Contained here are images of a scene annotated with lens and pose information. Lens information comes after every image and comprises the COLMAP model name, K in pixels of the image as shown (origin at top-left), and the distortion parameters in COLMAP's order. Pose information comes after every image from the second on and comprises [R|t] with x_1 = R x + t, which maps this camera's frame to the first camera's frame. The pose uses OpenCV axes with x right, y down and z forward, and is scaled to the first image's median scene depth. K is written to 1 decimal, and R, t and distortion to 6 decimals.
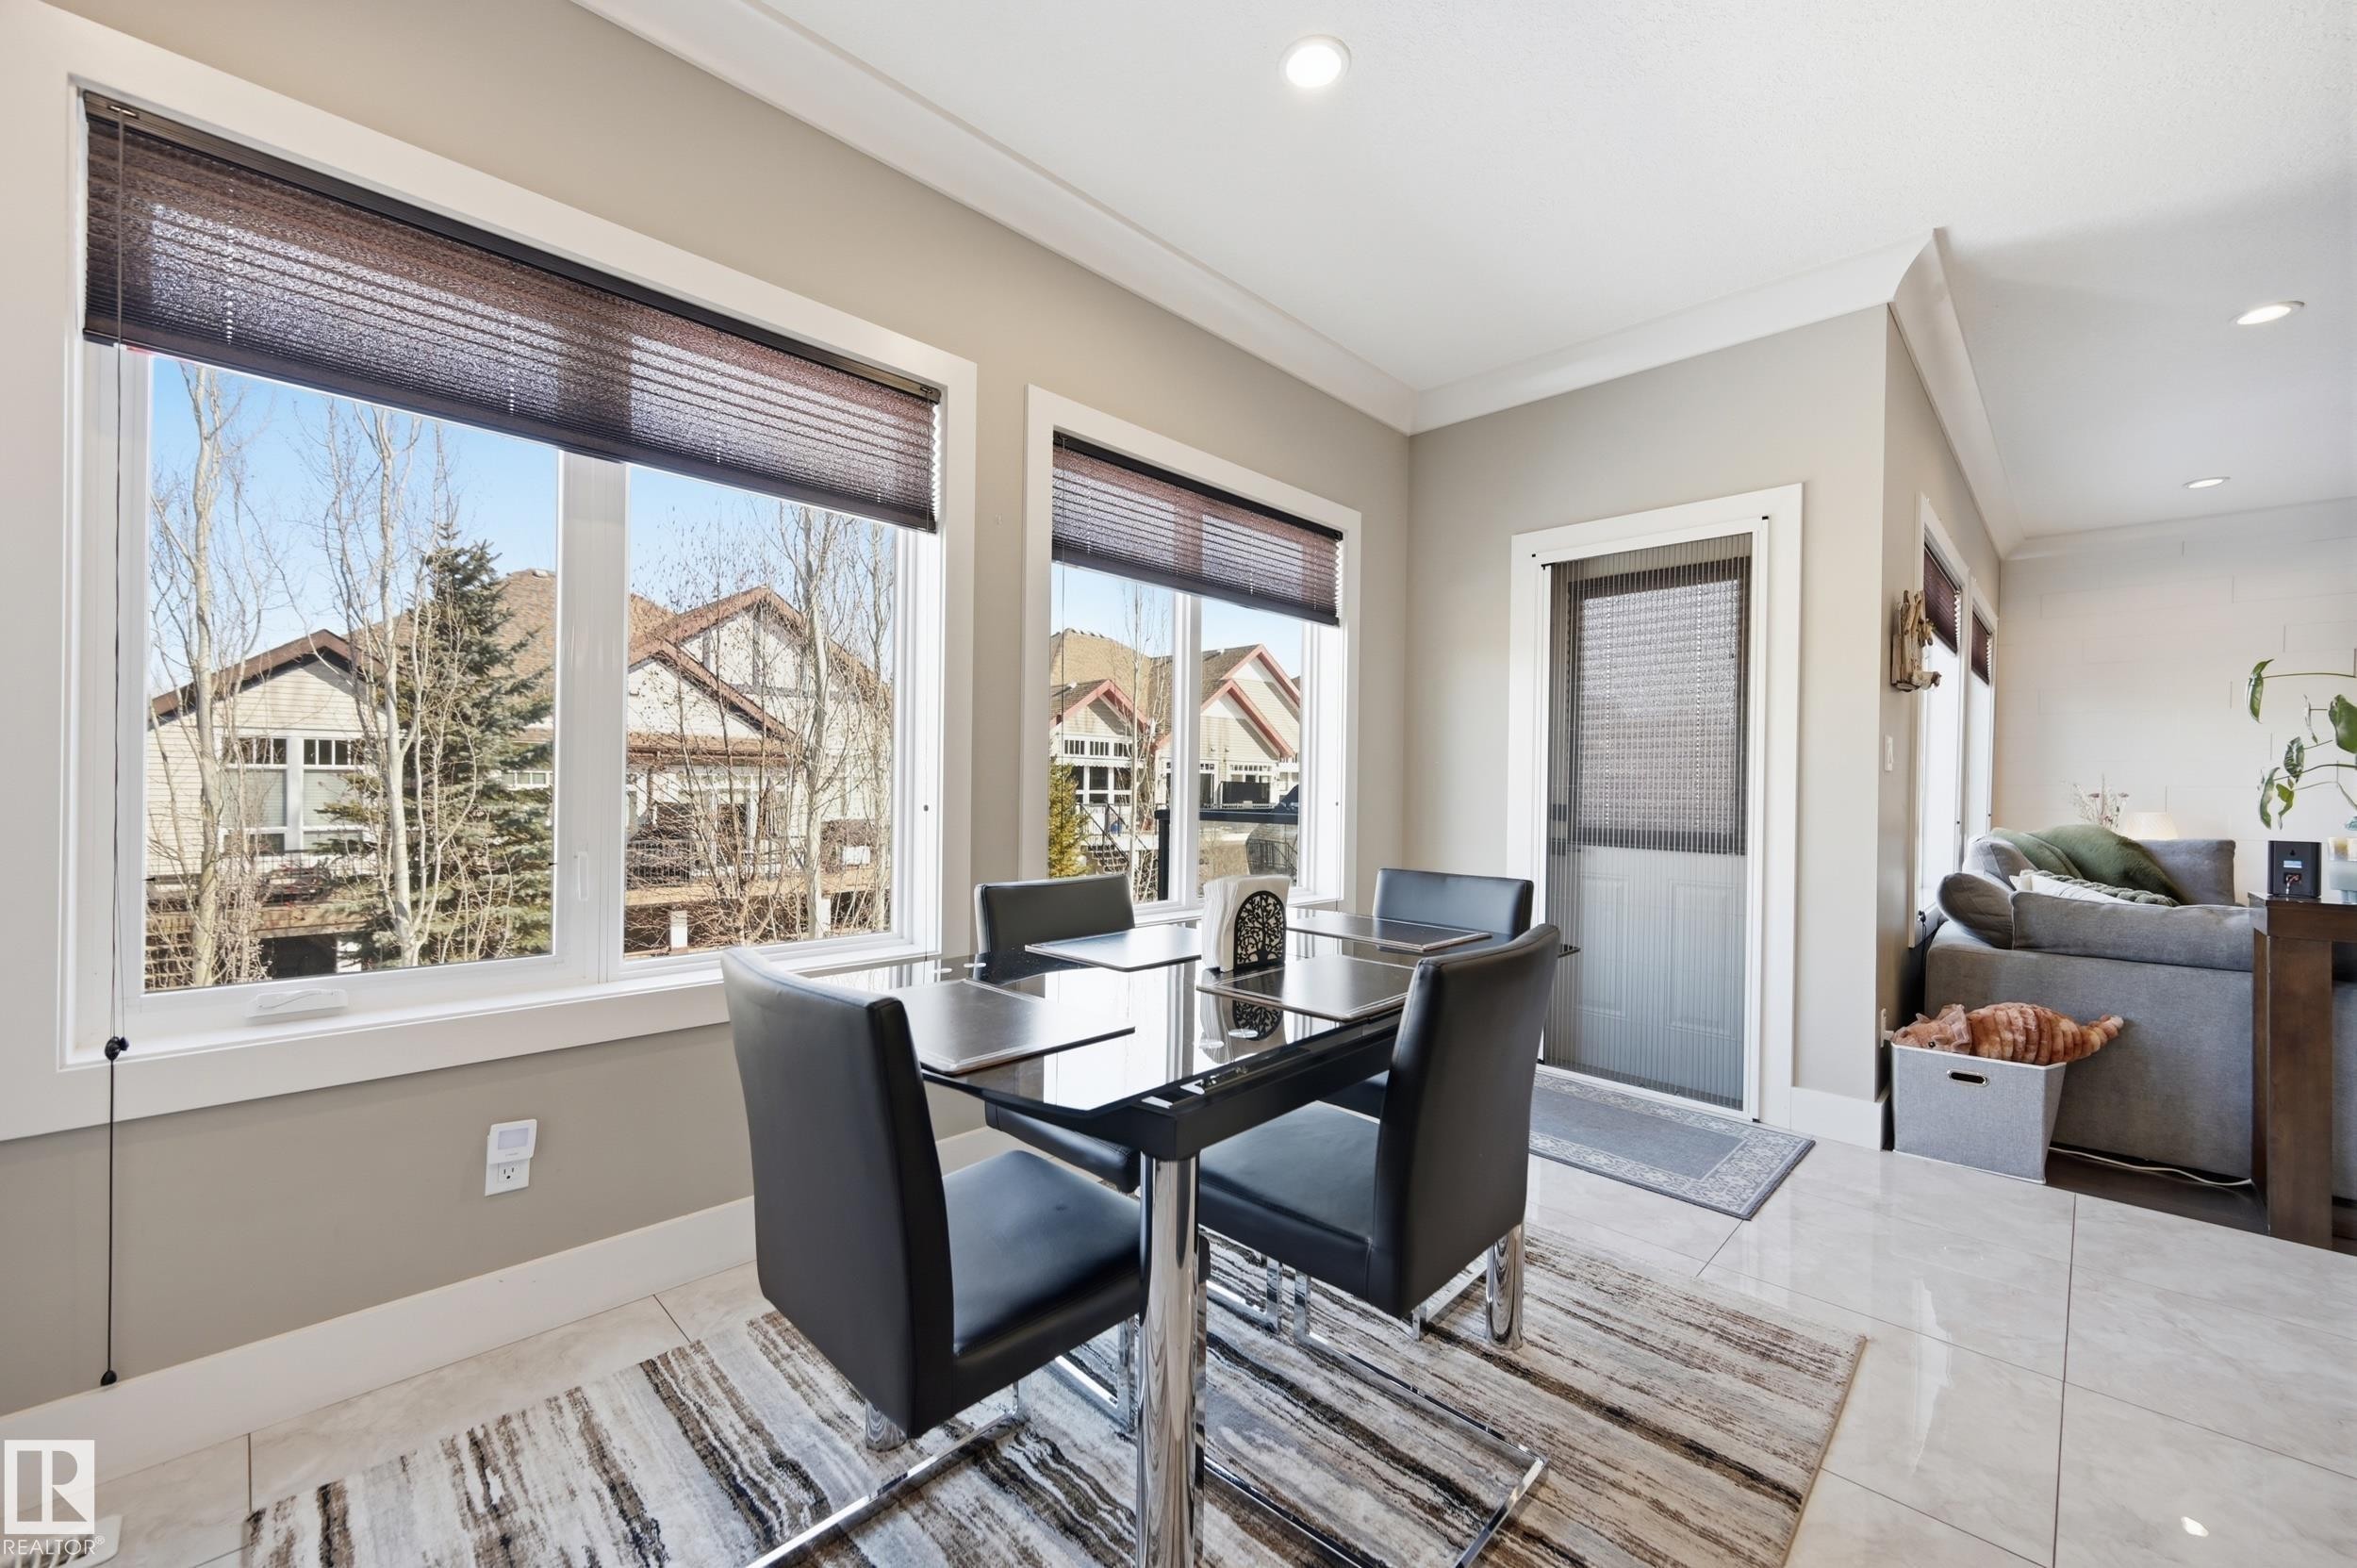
lens RADIAL K [[928.9, 0, 1165.6], [0, 928.9, 787.8], [0, 0, 1]] dist [-0.005077, 0.000721]
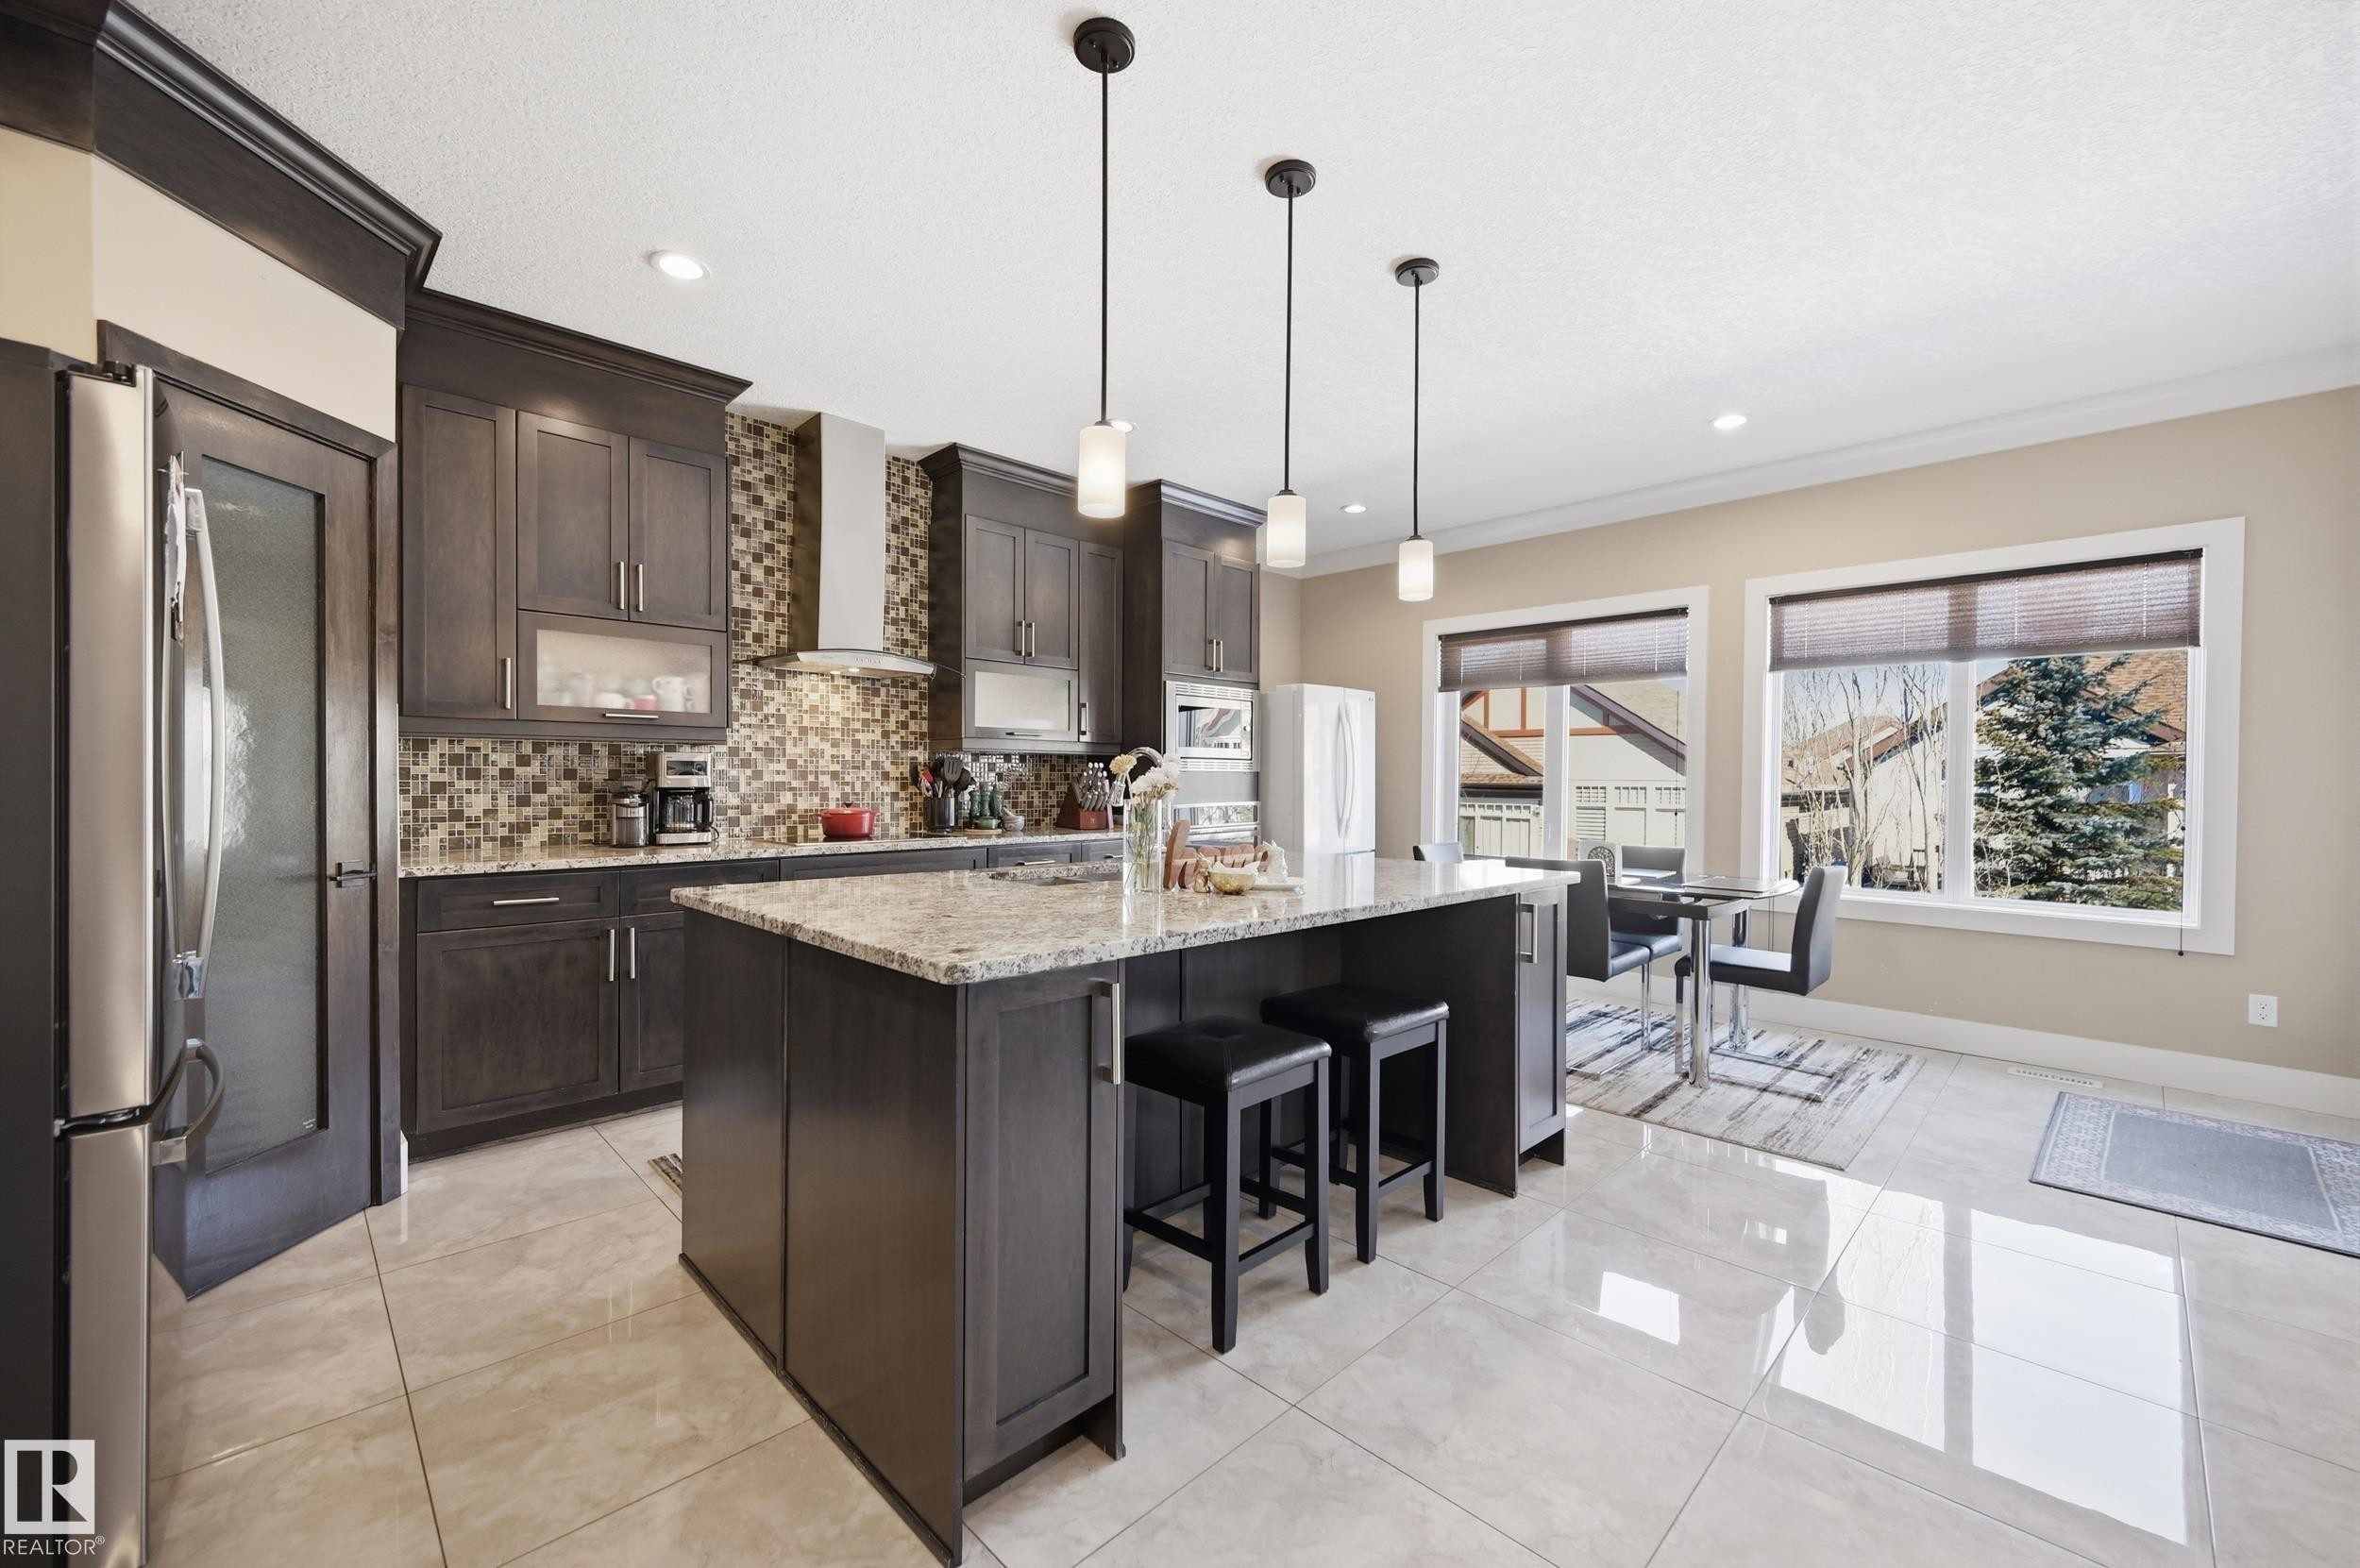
lens RADIAL K [[930.0, 0, 1167.0], [0, 930.0, 787.8], [0, 0, 1]] dist [-0.005077, 0.000721]
pose [[-0.015113, -0.004443, -0.999876, 2.042262], [-0.011180, 0.999928, -0.004274, -0.019654], [0.999823, 0.011114, -0.015162, -0.099503]]
